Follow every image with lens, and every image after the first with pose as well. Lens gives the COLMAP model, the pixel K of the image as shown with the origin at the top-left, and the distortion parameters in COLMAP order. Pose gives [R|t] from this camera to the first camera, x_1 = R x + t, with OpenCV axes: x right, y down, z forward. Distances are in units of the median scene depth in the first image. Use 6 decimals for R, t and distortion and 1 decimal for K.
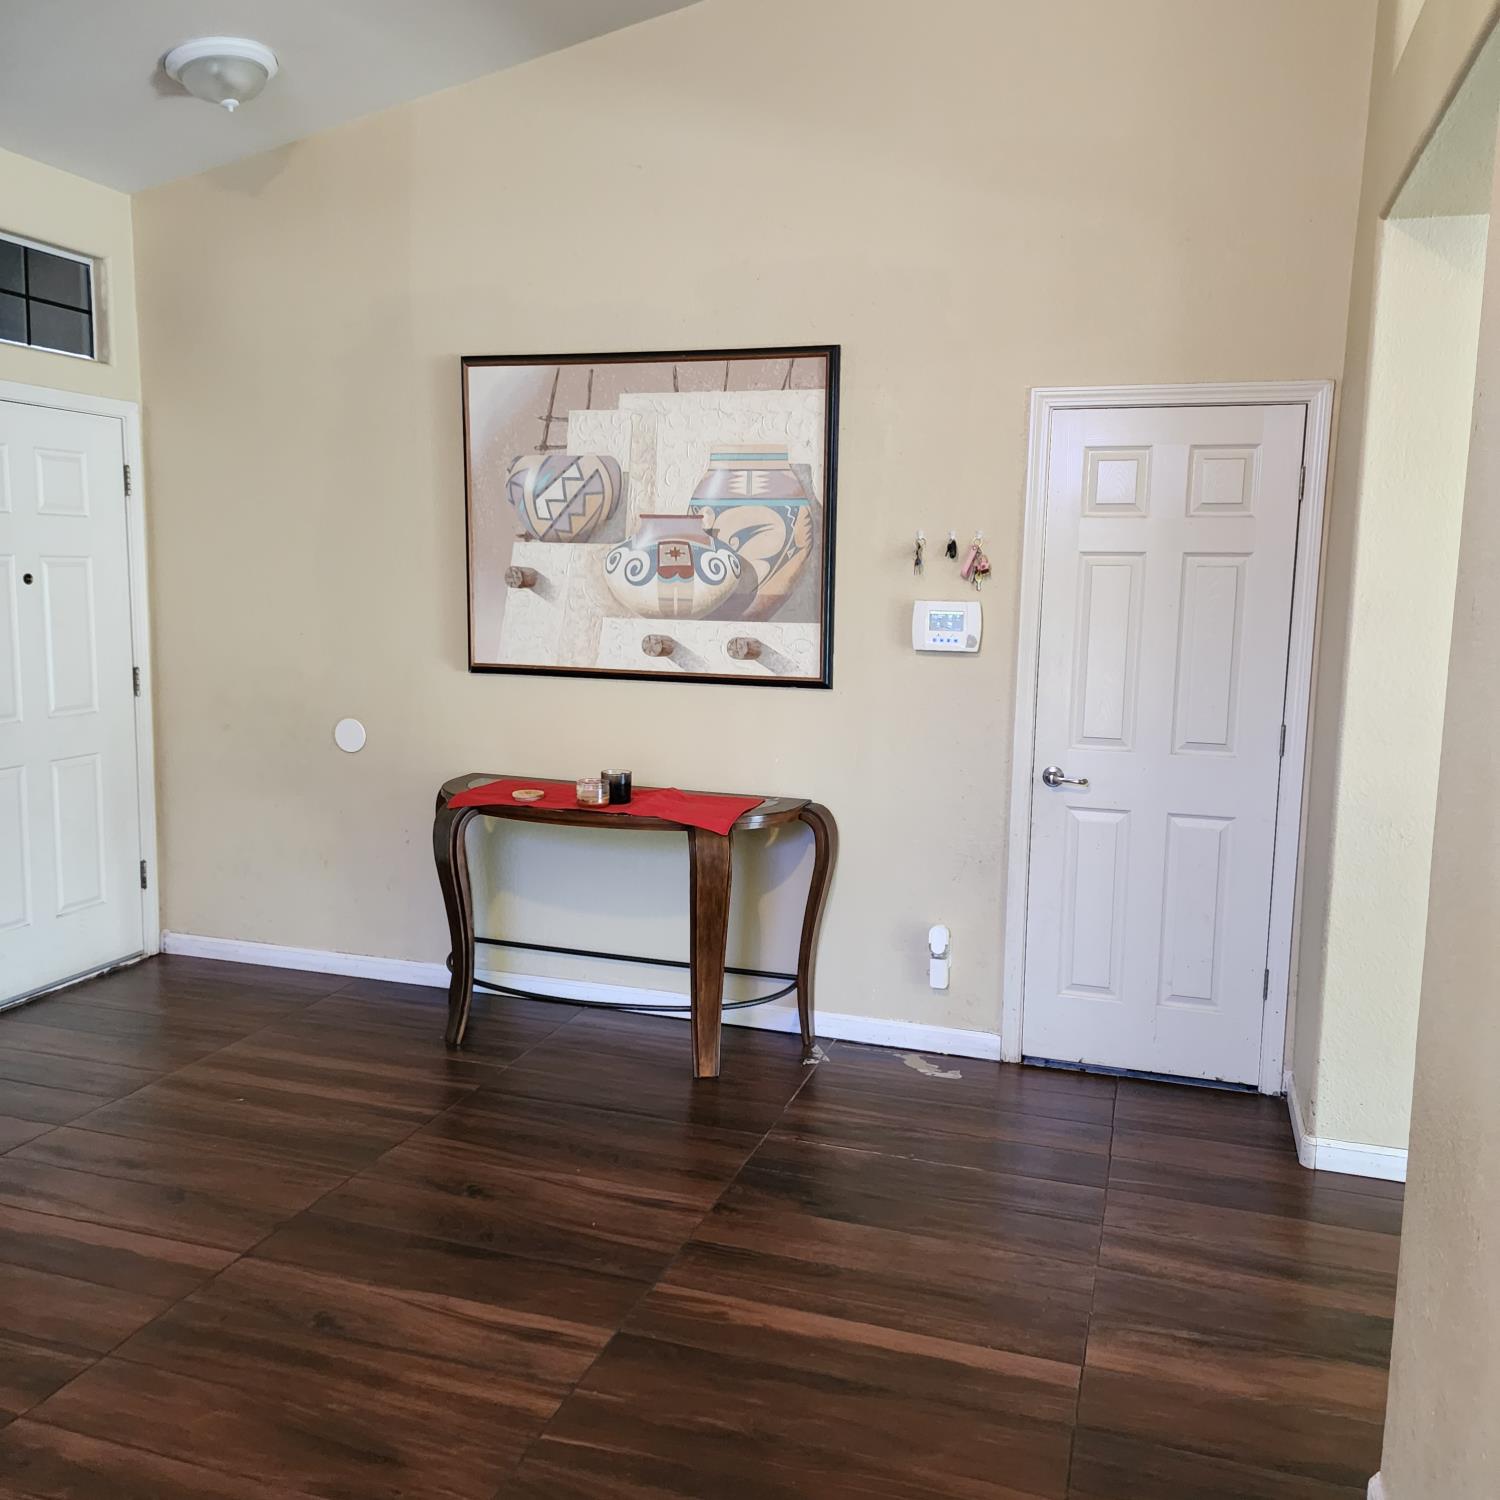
lens RADIAL K [[1334.9, 0, 749.1], [0, 1334.9, 743.9], [0, 0, 1]] dist [0.096369, -0.104993]
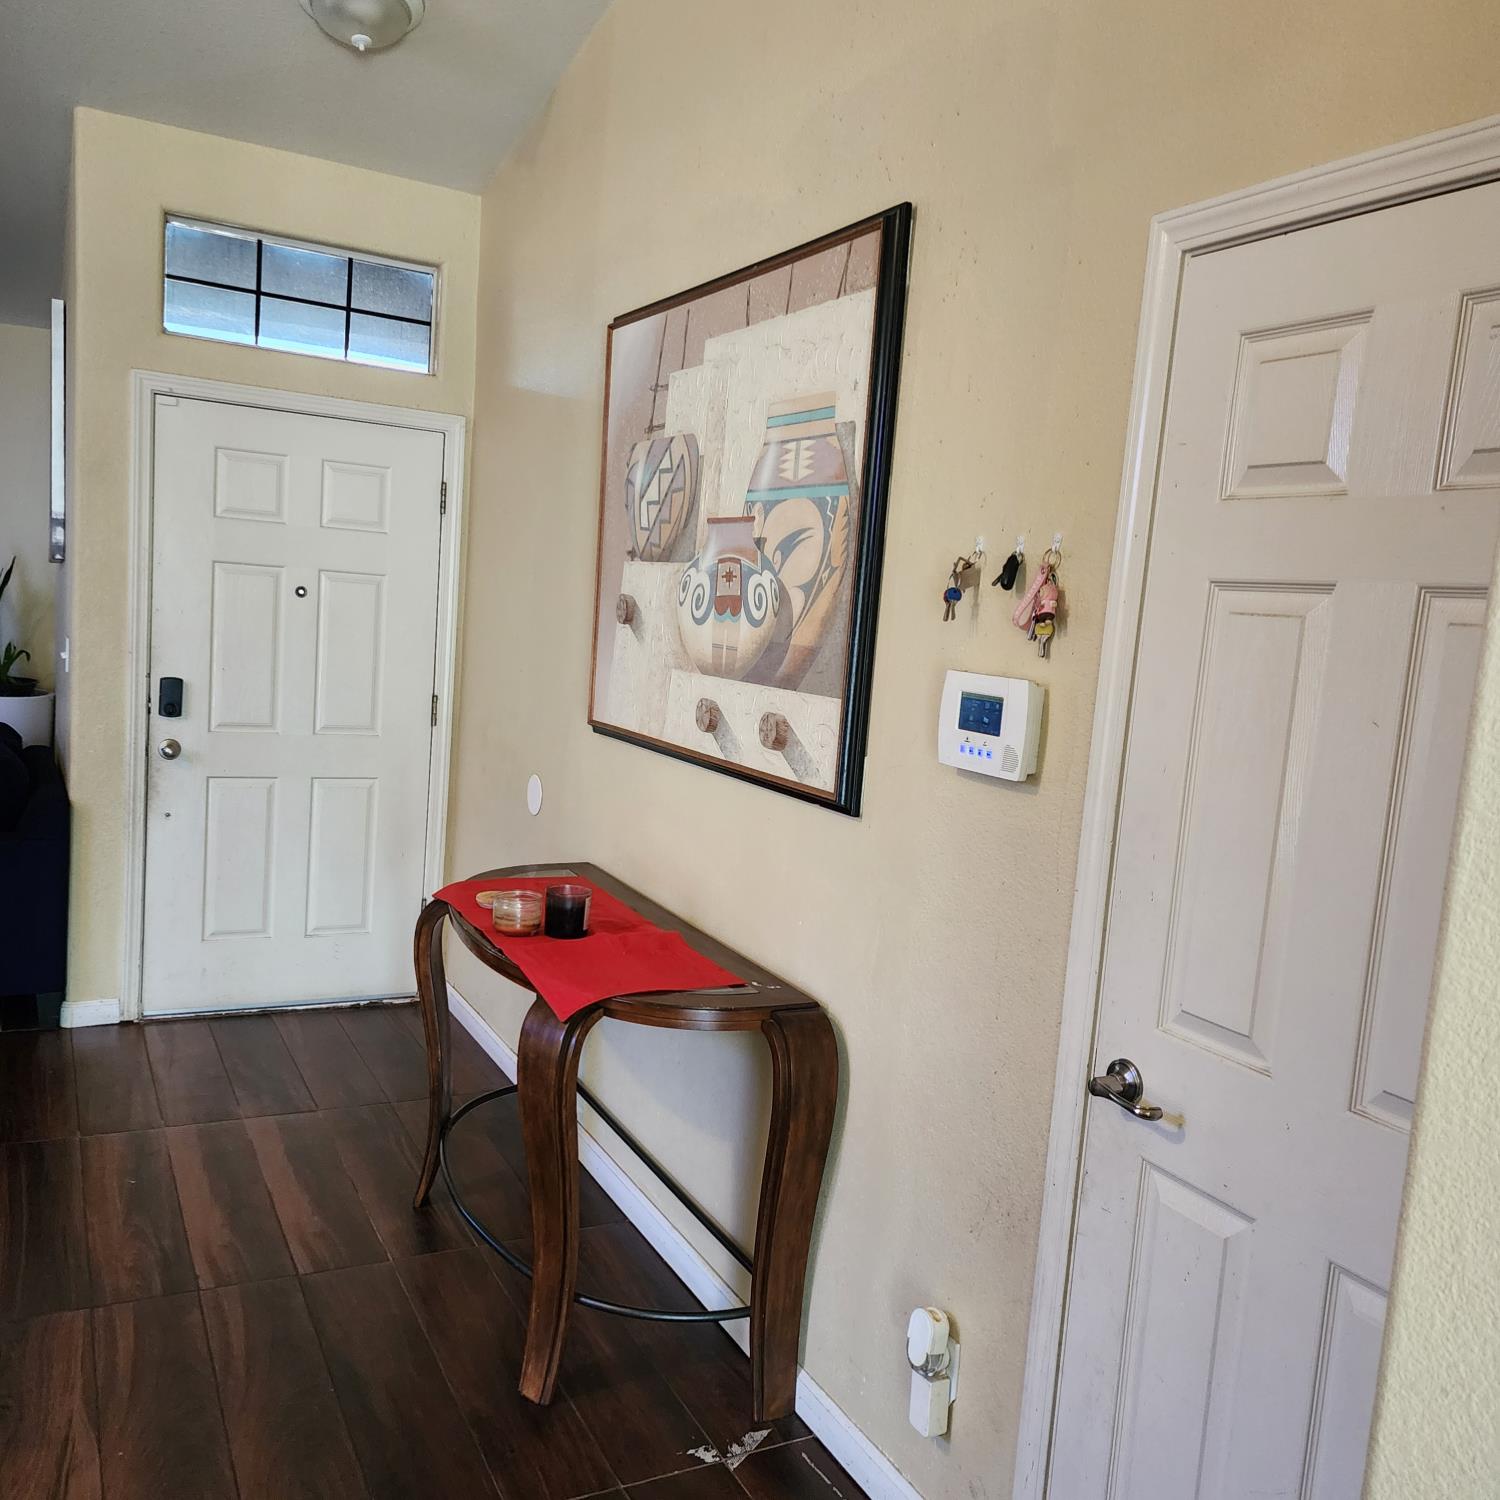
lens RADIAL K [[1334.9, 0, 748.1], [0, 1334.9, 764.7], [0, 0, 1]] dist [0.096369, -0.104993]
pose [[0.707634, 0.121083, -0.696127, 0.417675], [-0.159457, 0.987158, 0.009611, -0.060751], [0.688351, 0.104201, 0.717854, 0.556452]]
